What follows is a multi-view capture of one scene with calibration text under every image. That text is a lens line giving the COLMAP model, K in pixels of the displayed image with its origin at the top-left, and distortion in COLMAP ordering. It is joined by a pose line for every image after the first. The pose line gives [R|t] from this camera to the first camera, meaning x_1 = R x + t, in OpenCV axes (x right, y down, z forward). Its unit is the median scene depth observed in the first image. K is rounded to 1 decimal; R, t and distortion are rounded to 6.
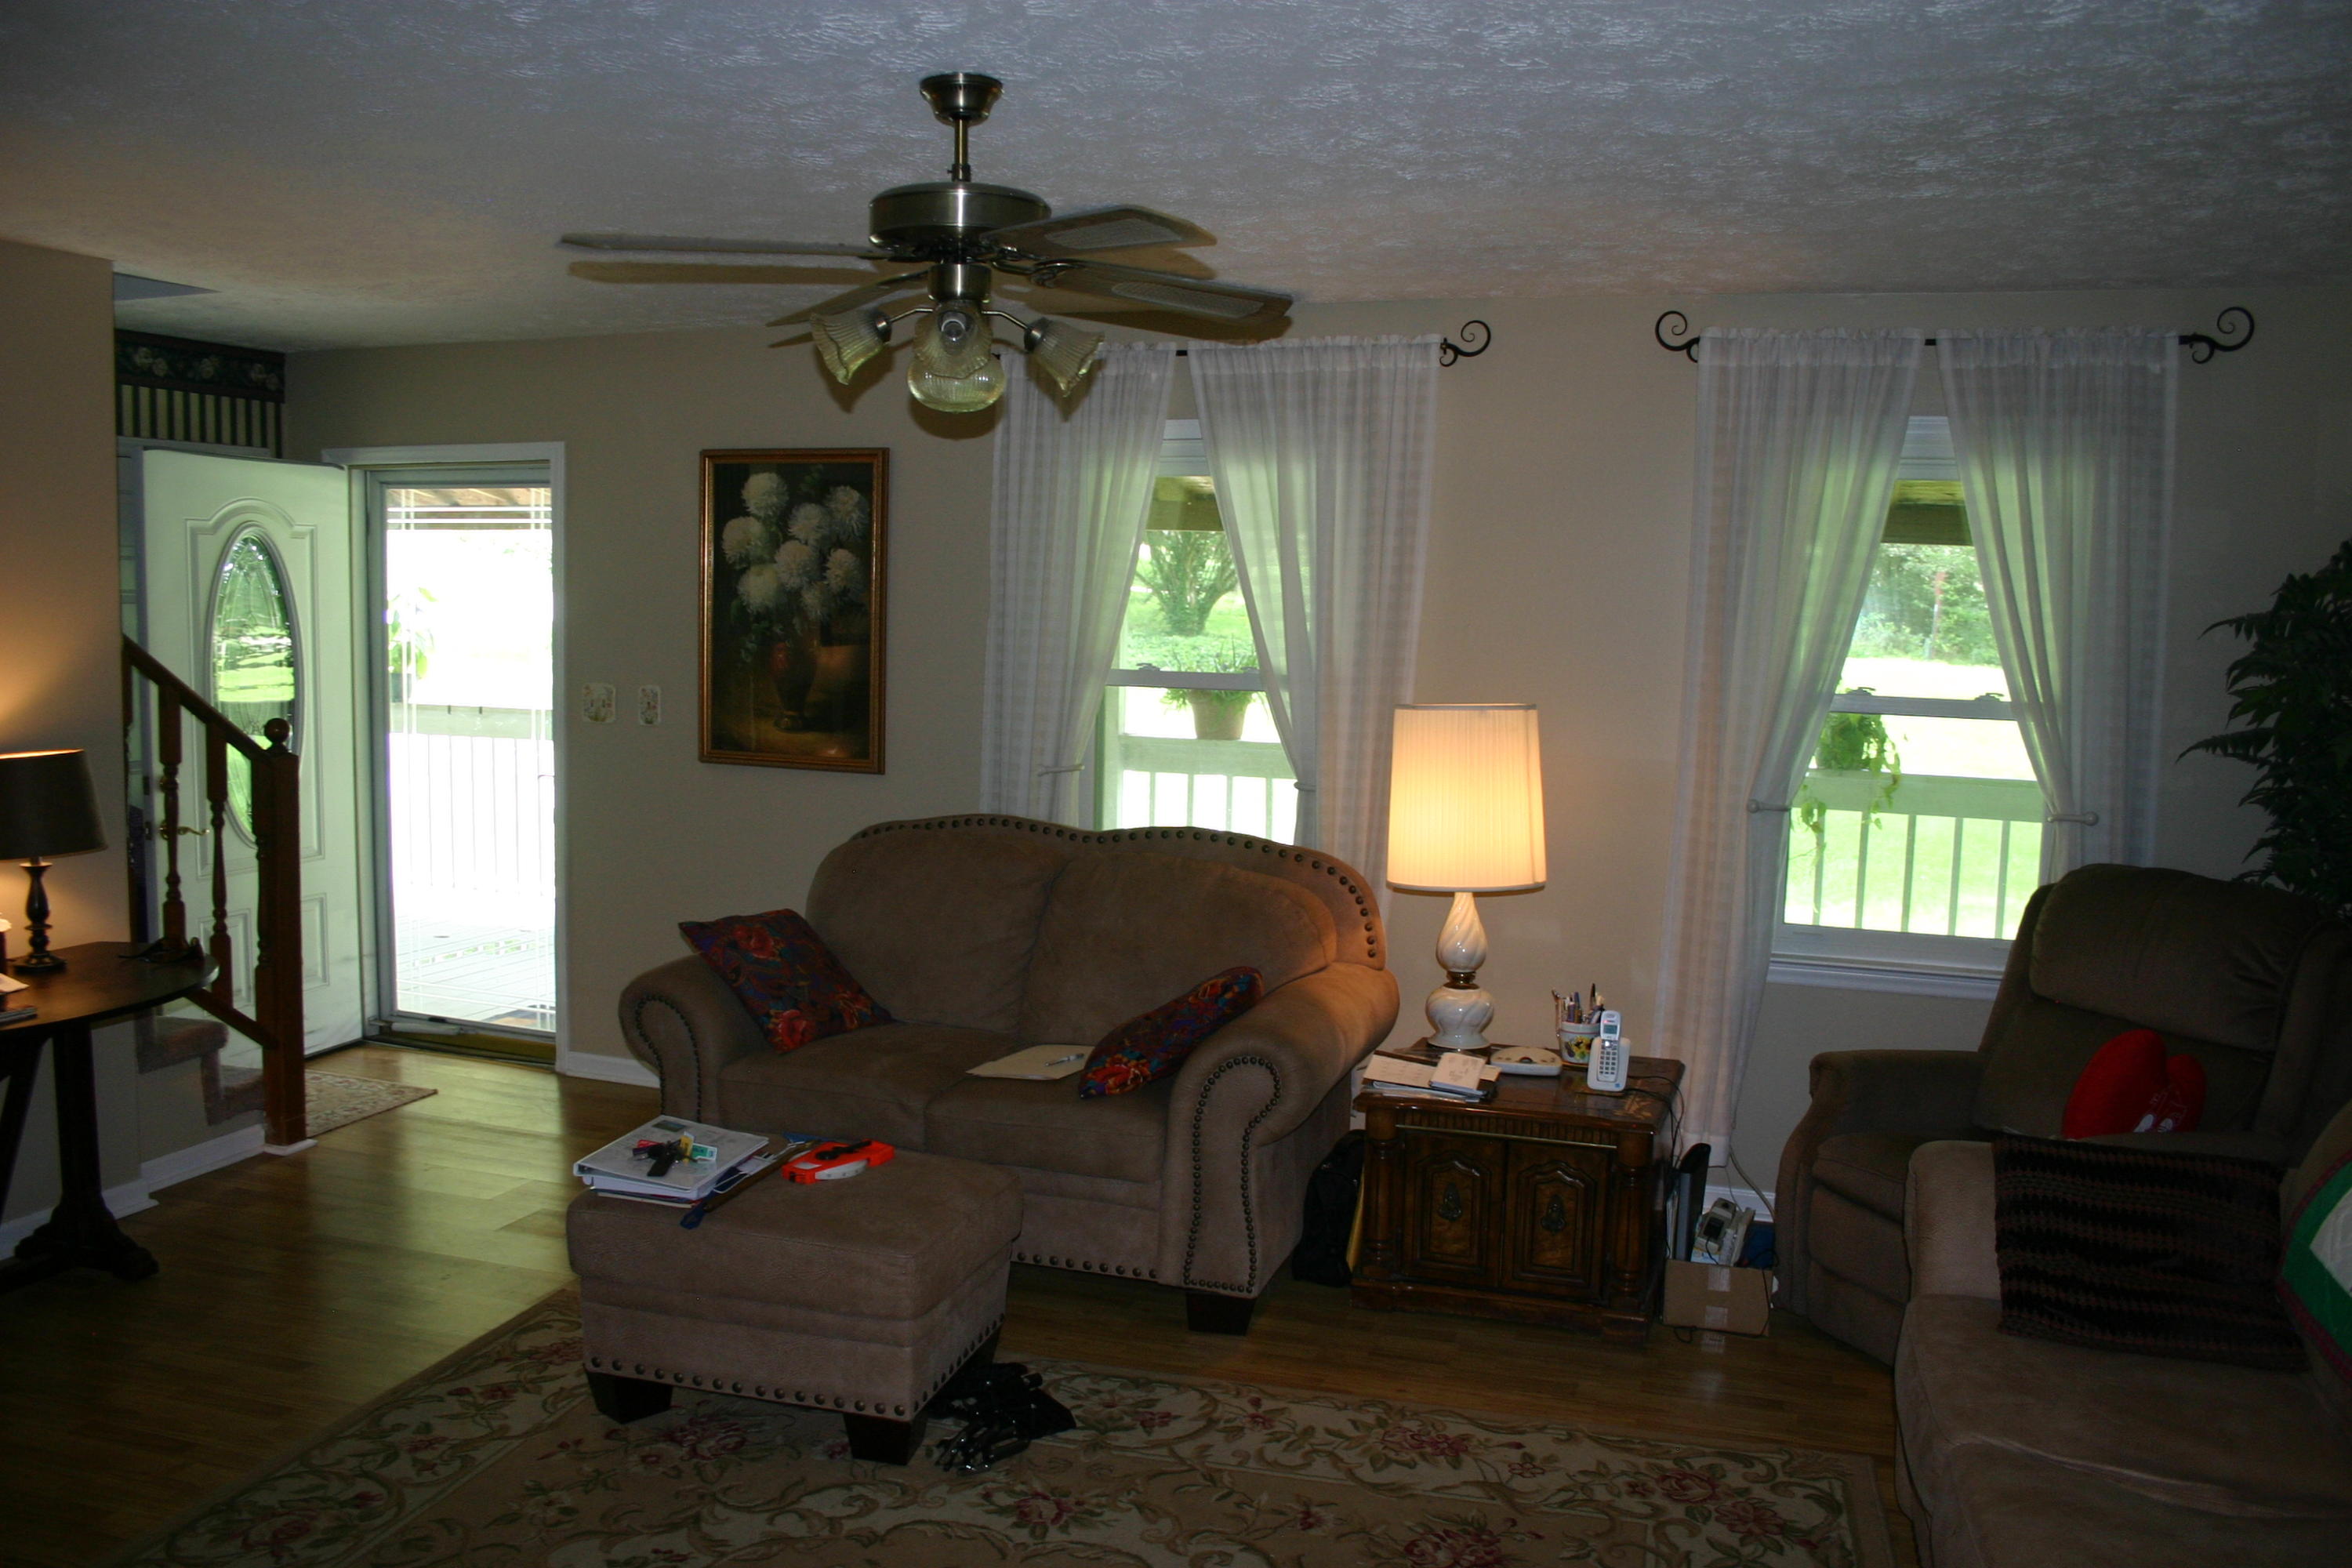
lens RADIAL K [[1870.1, 0, 1176.0], [0, 1870.1, 784.0], [0, 0, 1]] dist [-0.113646, 0.010724]
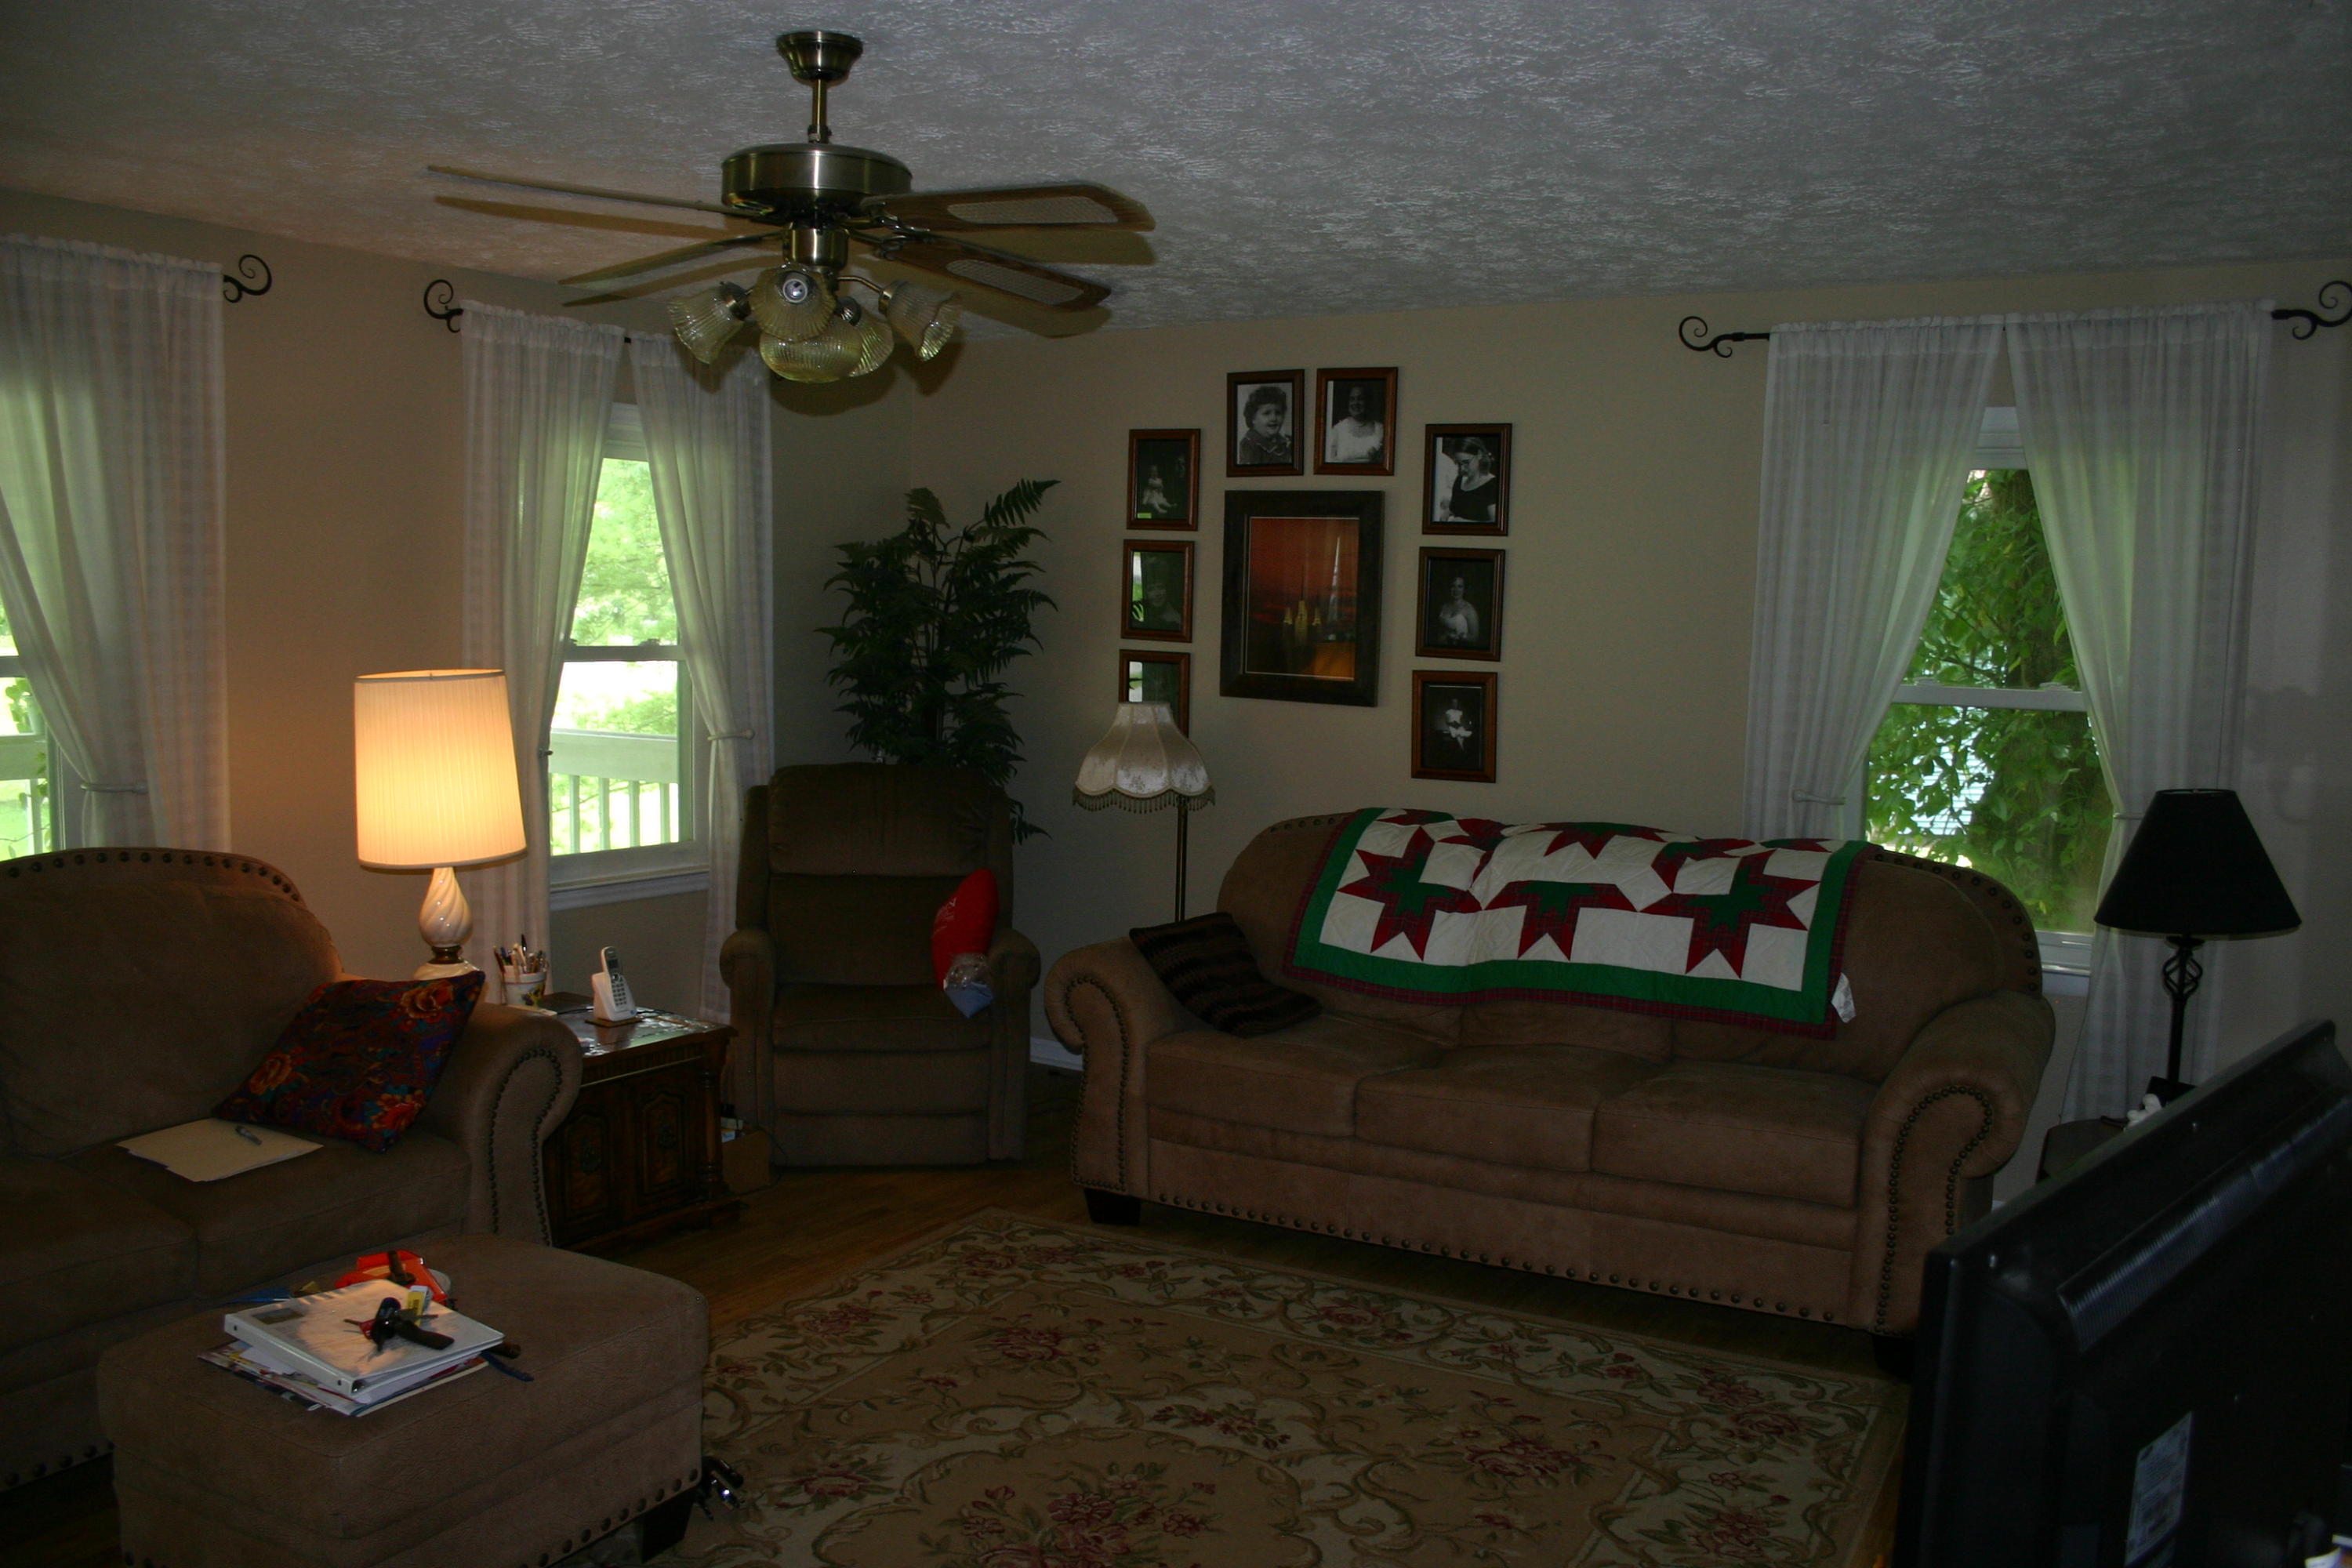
lens RADIAL K [[1870.1, 0, 1176.0], [0, 1870.1, 784.0], [0, 0, 1]] dist [-0.113646, 0.010724]
pose [[0.240834, -0.109076, 0.964418, -0.847560], [0.072311, 0.992920, 0.094242, -0.059005], [-0.967869, 0.047041, 0.247016, 0.491006]]
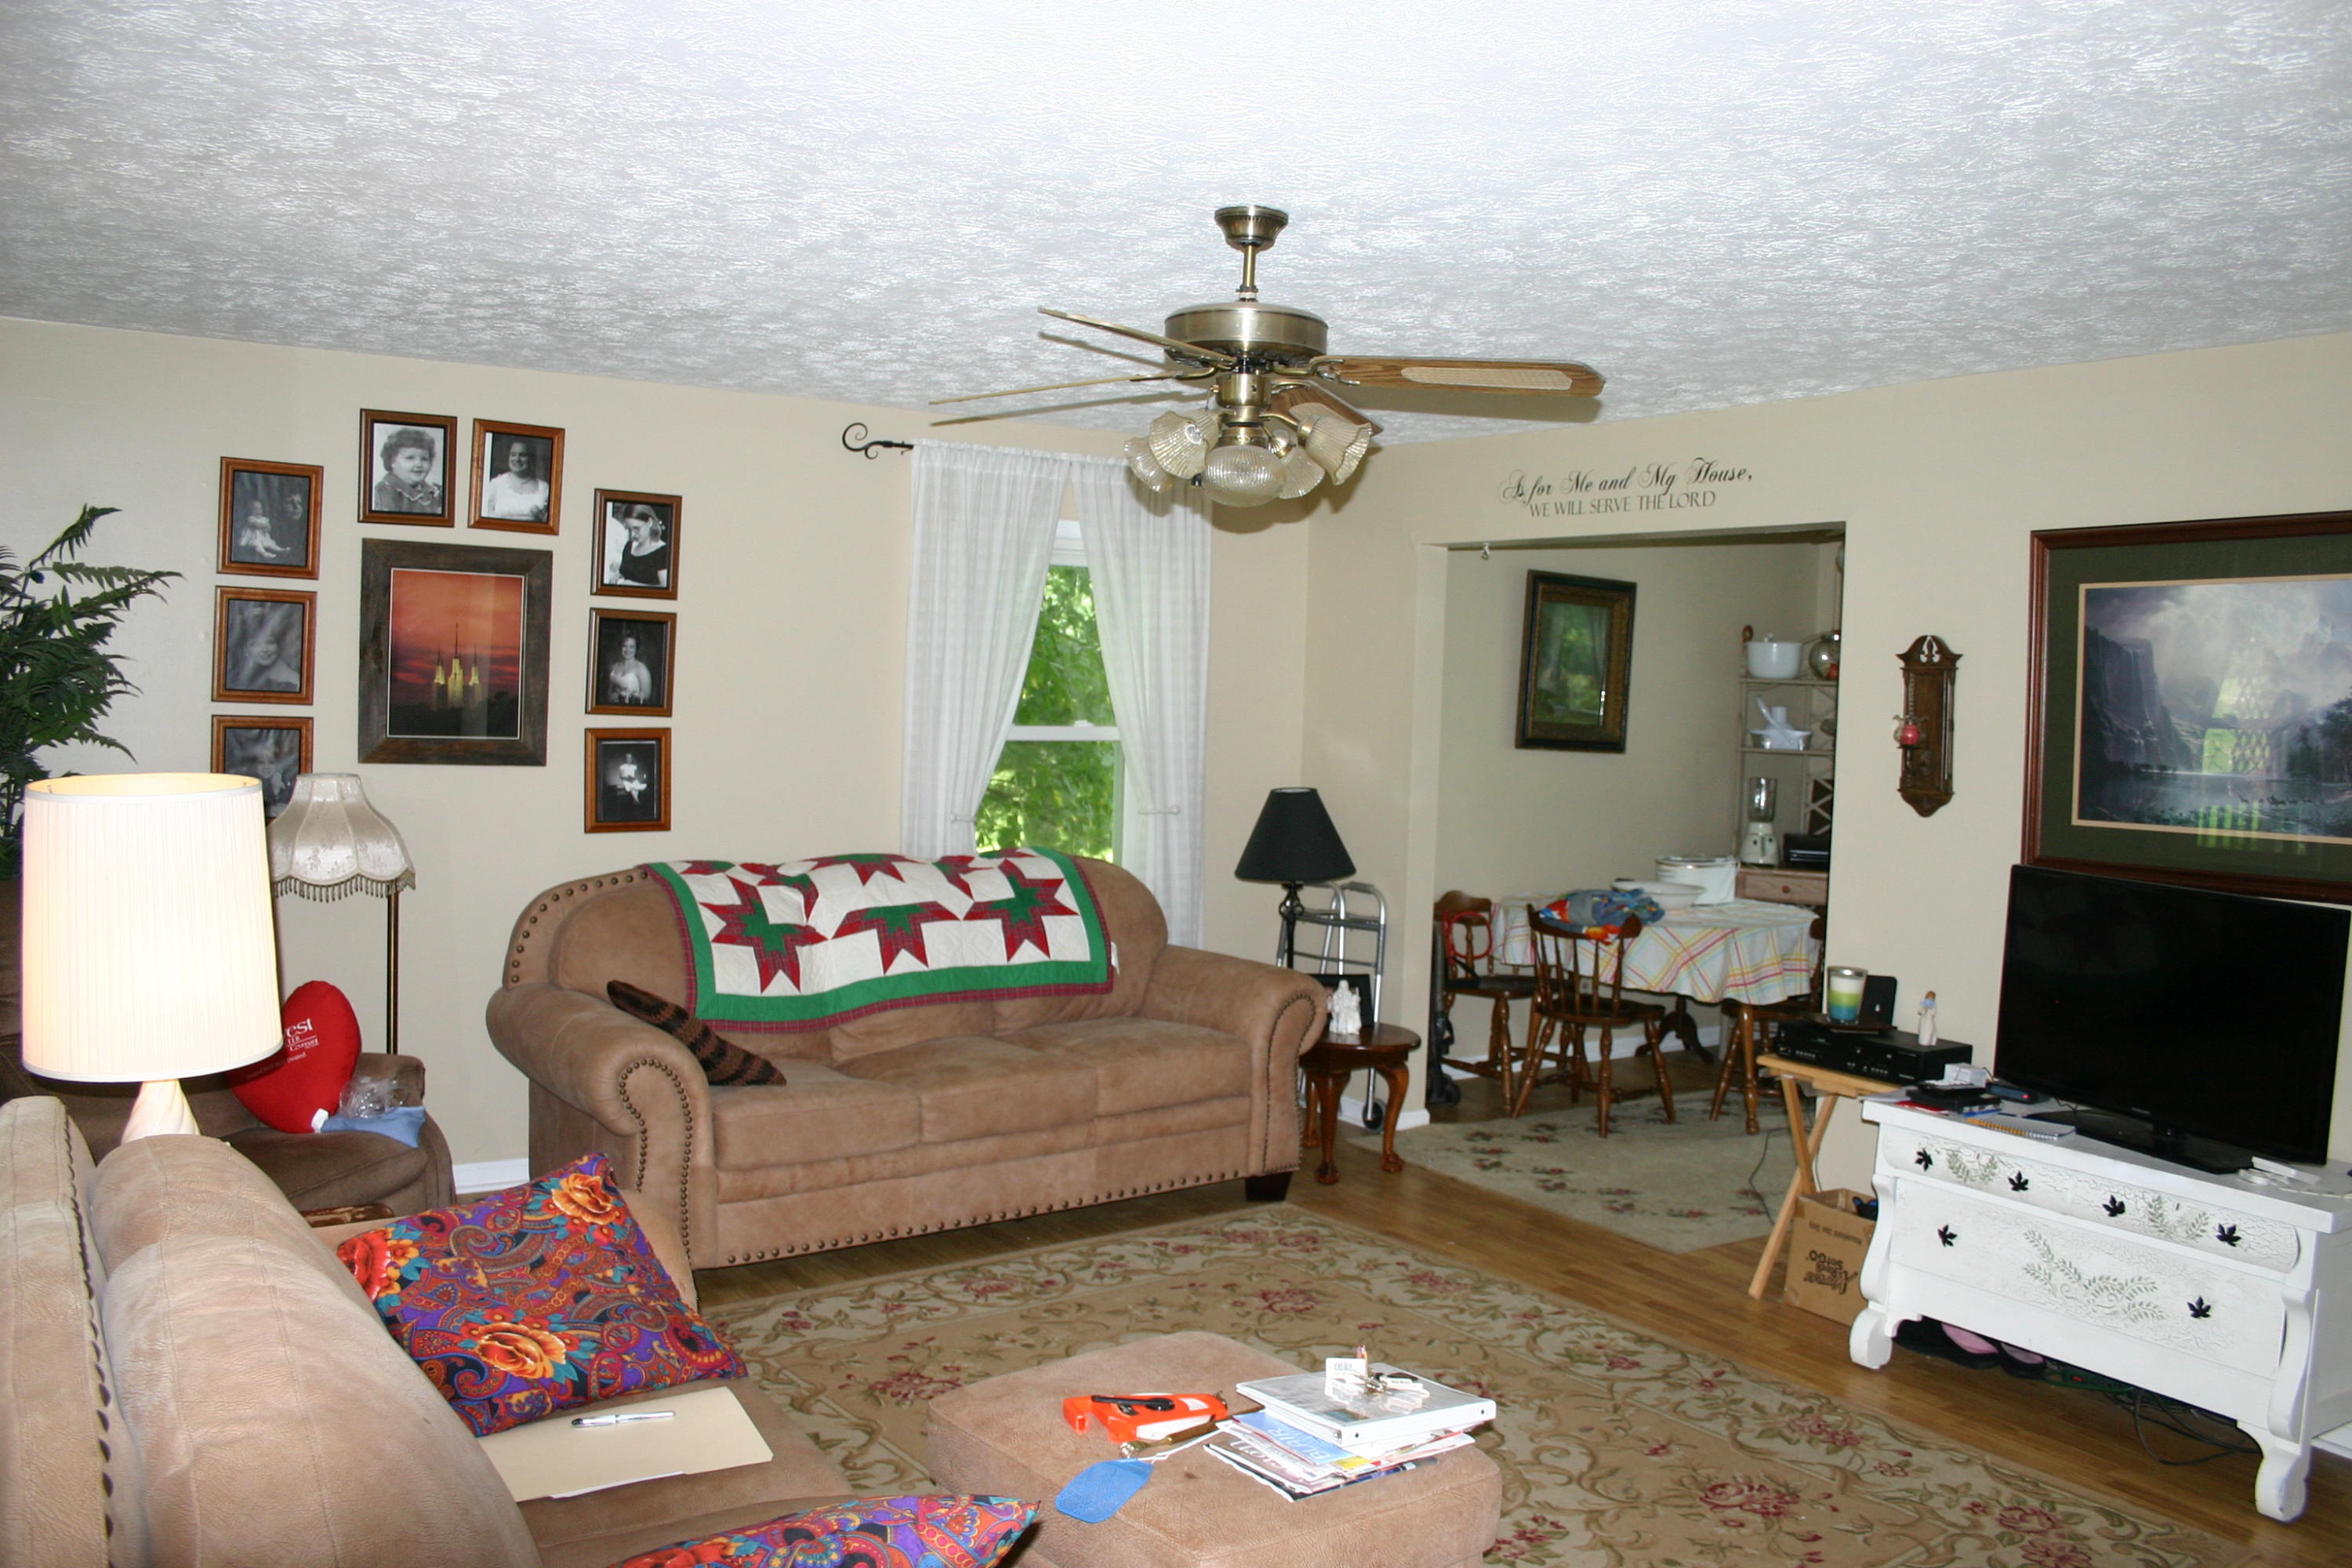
lens RADIAL K [[1870.1, 0, 1176.0], [0, 1870.1, 784.0], [0, 0, 1]] dist [-0.113646, 0.010724]
pose [[-0.780199, -0.080790, 0.620292, -0.658717], [0.009904, 0.989905, 0.141388, -0.162147], [-0.625453, 0.116454, -0.771523, 1.581489]]
